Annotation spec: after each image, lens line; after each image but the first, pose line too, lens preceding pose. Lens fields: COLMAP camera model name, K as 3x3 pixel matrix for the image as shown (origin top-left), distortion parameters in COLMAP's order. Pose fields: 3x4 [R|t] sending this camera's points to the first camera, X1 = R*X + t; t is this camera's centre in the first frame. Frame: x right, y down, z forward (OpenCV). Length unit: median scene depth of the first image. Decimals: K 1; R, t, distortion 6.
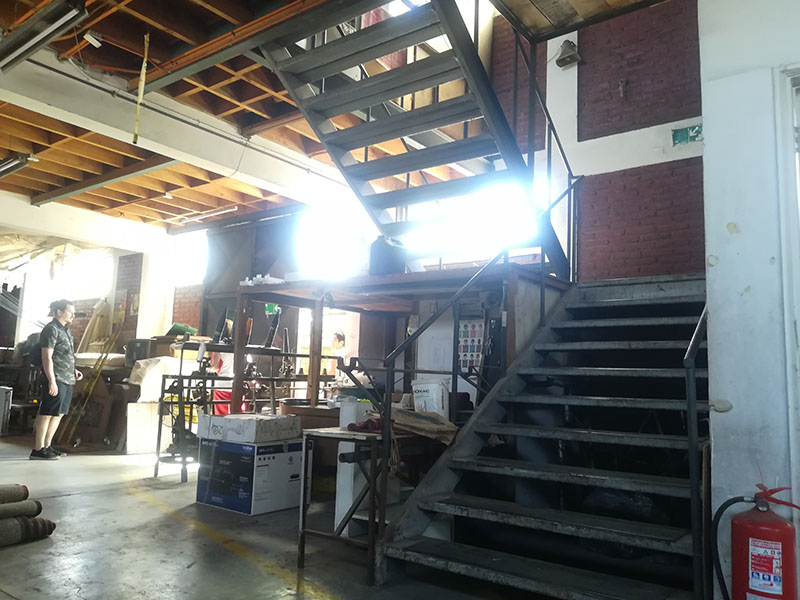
lens RADIAL K [[629.9, 0, 400.0], [0, 629.9, 300.0], [0, 0, 1]] dist [0.075332, -0.103017]
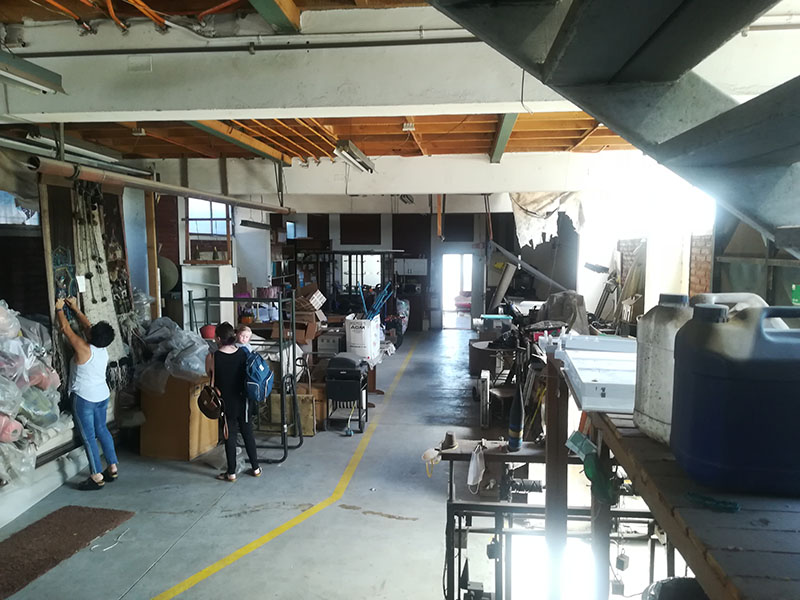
lens RADIAL K [[622.9, 0, 400.0], [0, 622.9, 300.0], [0, 0, 1]] dist [0.008881, -0.008833]
pose [[0.515302, 0.042699, -0.855944, 0.106692], [0.123911, 0.984551, 0.123713, -0.135203], [0.848003, -0.169811, 0.502051, 0.708964]]
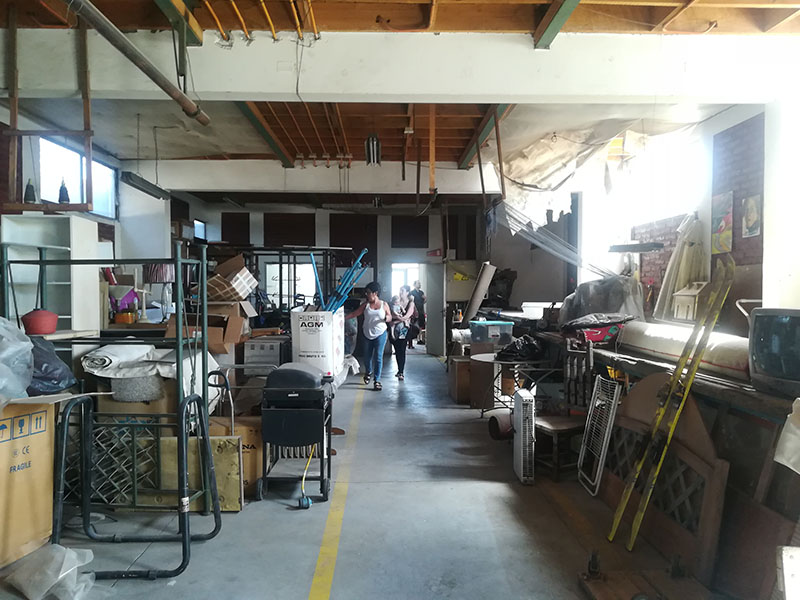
lens RADIAL K [[622.9, 0, 400.0], [0, 622.9, 300.0], [0, 0, 1]] dist [0.008881, -0.008833]
pose [[0.628770, -0.019409, -0.777349, -0.394308], [0.118204, 0.990456, 0.070882, 0.008564], [0.768554, -0.136454, 0.625064, 0.882108]]
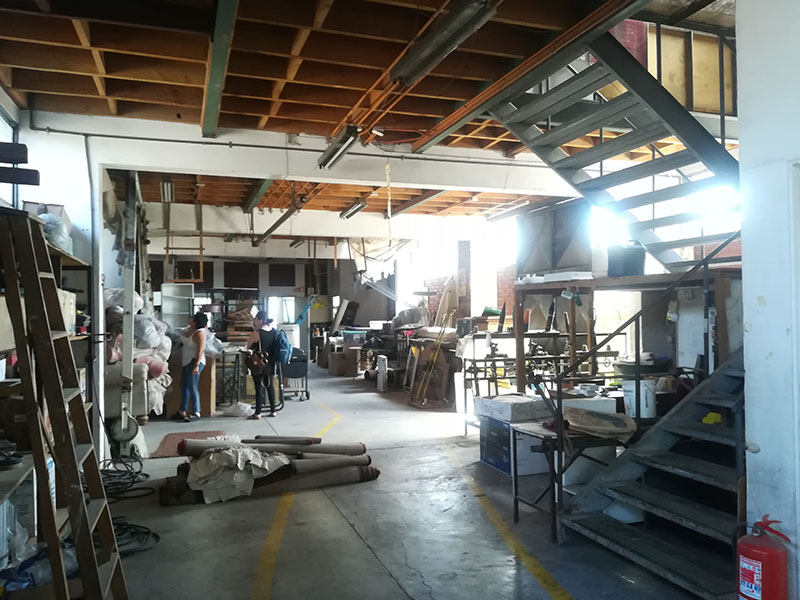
lens RADIAL K [[629.9, 0, 400.0], [0, 629.9, 300.0], [0, 0, 1]] dist [0.075332, -0.103017]
pose [[0.835435, -0.053243, -0.547003, 0.235358], [0.106854, 0.992039, 0.066637, -0.102516], [0.539101, -0.114120, 0.834474, -0.136828]]
